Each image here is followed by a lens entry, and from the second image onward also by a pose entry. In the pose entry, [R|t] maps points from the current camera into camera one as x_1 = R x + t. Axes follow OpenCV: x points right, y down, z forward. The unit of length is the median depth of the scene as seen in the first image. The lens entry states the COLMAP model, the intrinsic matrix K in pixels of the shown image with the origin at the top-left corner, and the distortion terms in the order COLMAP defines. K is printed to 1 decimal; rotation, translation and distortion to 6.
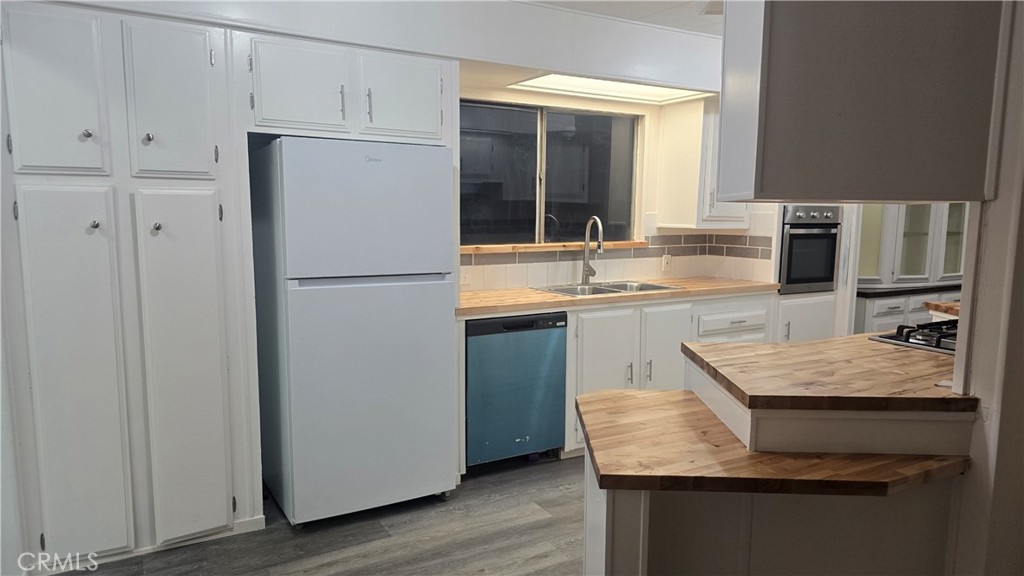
lens RADIAL K [[684.4, 0, 511.5], [0, 684.4, 293.1], [0, 0, 1]] dist [0.048240, -0.041908]
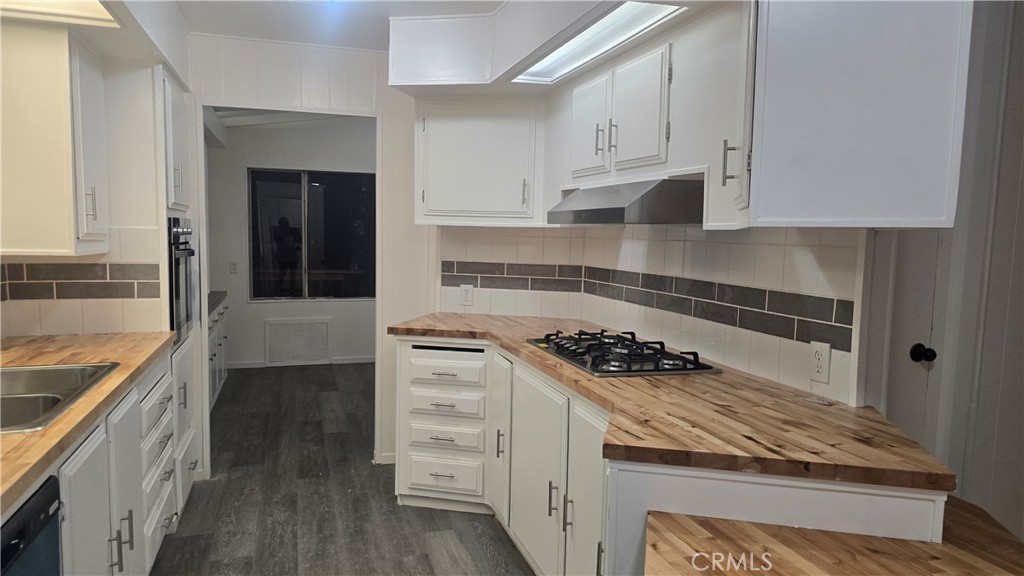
lens RADIAL K [[684.4, 0, 508.8], [0, 684.4, 289.4], [0, 0, 1]] dist [0.048240, -0.041908]
pose [[0.212368, -0.093689, 0.972688, -0.224484], [0.102342, 0.992052, 0.073210, -0.075925], [-0.971816, 0.084000, 0.220269, 0.551175]]
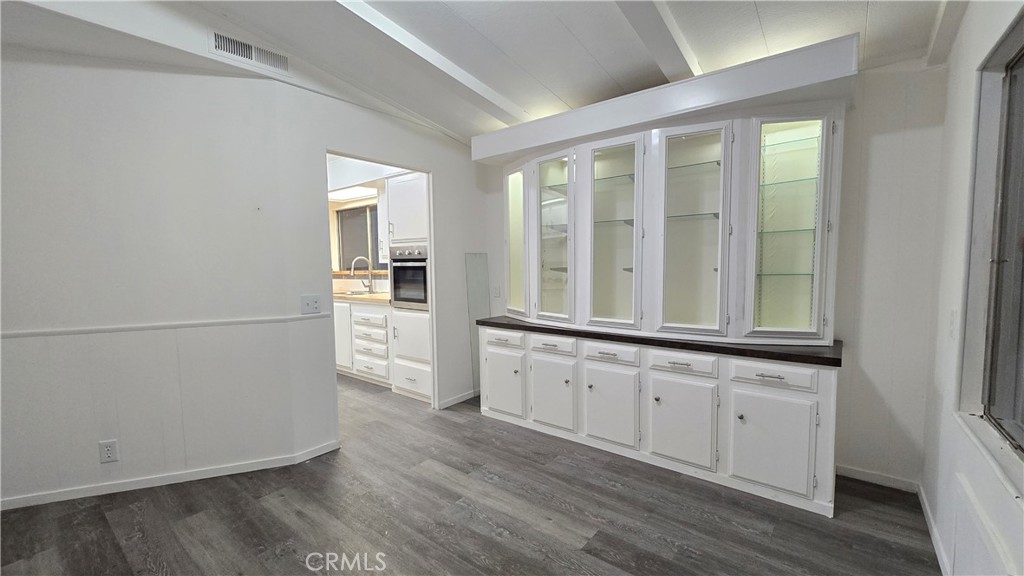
lens RADIAL K [[419.2, 0, 512.3], [0, 419.2, 287.8], [0, 0, 1]] dist [-0.004046, 0.000824]
pose [[0.360136, 0.038547, -0.932103, 1.363891], [-0.104252, 0.994551, 0.000850, -0.068194], [0.927056, 0.096867, 0.362192, 0.943512]]
